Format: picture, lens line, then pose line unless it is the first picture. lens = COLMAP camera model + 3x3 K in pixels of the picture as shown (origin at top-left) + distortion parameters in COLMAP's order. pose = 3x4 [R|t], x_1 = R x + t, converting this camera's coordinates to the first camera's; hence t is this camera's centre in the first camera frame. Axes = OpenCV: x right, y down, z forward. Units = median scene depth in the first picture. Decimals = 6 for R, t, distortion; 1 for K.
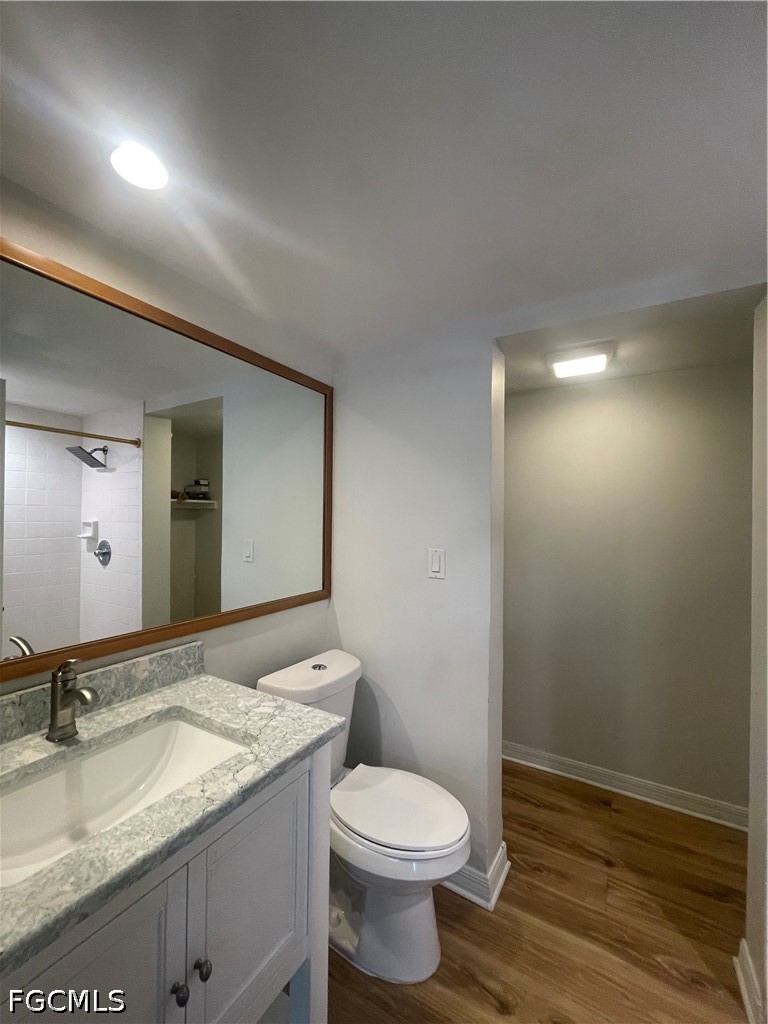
lens RADIAL K [[415.2, 0, 384.0], [0, 415.2, 512.0], [0, 0, 1]] dist [-0.000995, 0.000390]
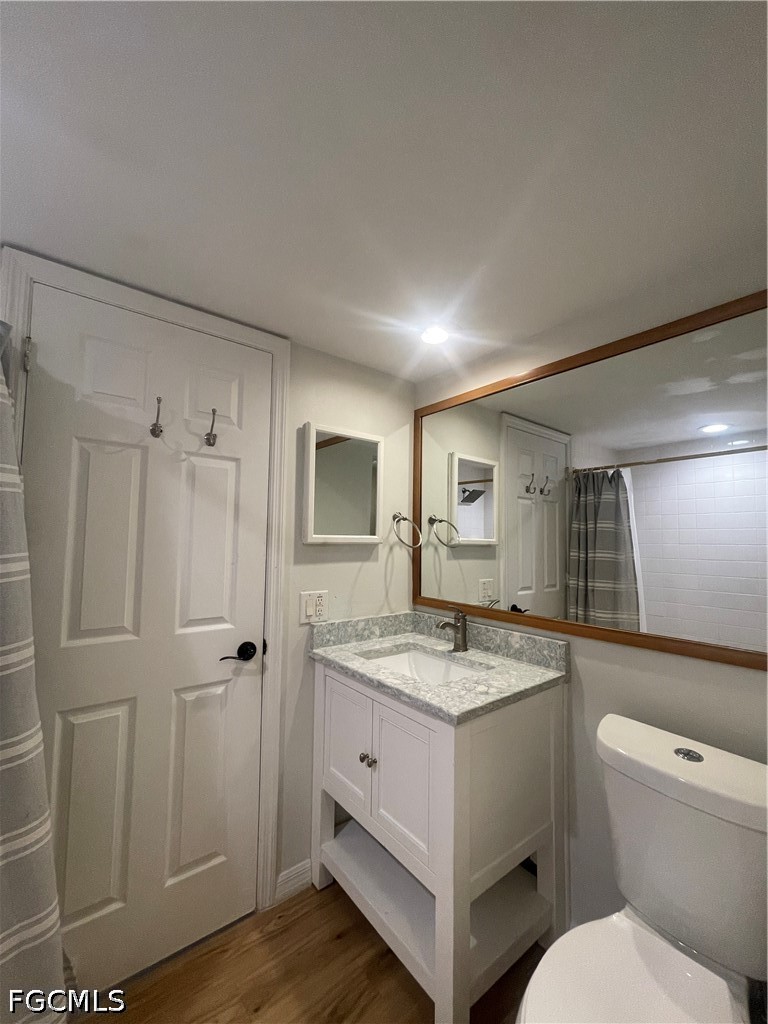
lens RADIAL K [[415.2, 0, 384.0], [0, 415.2, 512.0], [0, 0, 1]] dist [-0.000995, 0.000390]
pose [[-0.355281, -0.085837, -0.930810, 0.914700], [-0.005518, 0.995950, -0.089738, 0.088879], [0.934743, -0.026746, -0.354316, 1.148338]]
